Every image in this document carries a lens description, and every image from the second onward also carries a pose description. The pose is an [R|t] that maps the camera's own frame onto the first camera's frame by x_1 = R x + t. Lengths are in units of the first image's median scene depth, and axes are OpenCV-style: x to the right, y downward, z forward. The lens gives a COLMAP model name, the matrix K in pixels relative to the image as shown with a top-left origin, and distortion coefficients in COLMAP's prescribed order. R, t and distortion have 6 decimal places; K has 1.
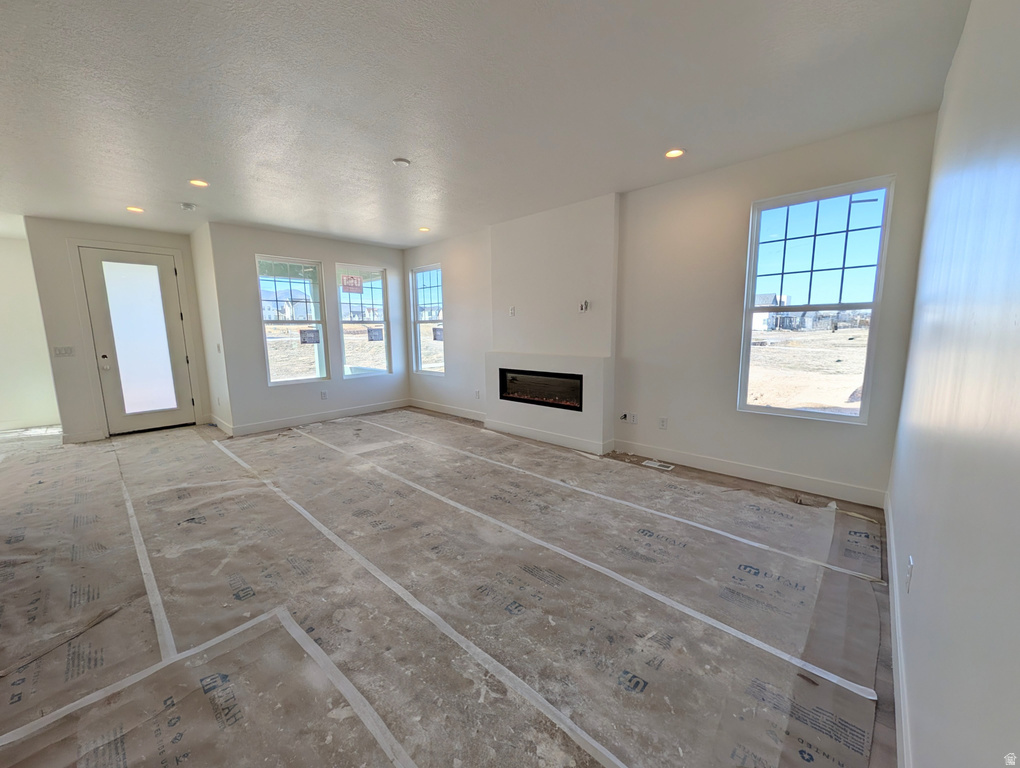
lens RADIAL K [[391.7, 0, 512.2], [0, 391.7, 384.6], [0, 0, 1]] dist [0.001412, 0.000119]
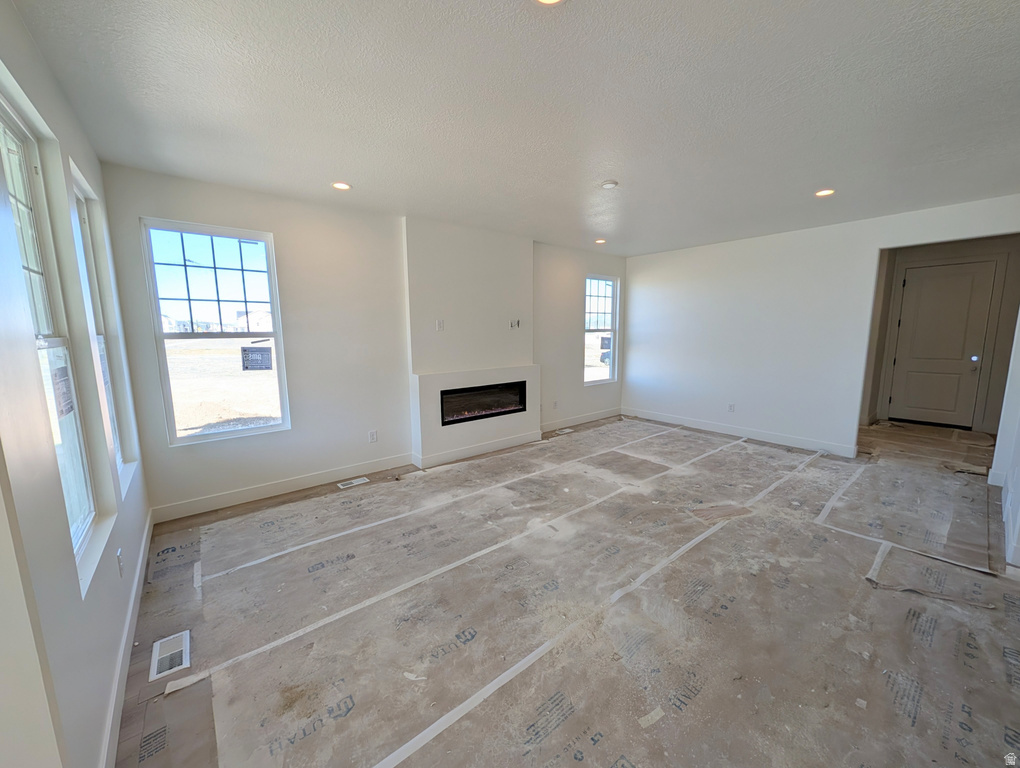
lens RADIAL K [[391.7, 0, 512.2], [0, 391.7, 384.6], [0, 0, 1]] dist [0.001412, 0.000119]
pose [[0.144311, -0.126673, 0.981391, -1.053488], [0.145443, 0.983716, 0.105586, -0.152029], [-0.978785, 0.127499, 0.160385, 0.876105]]
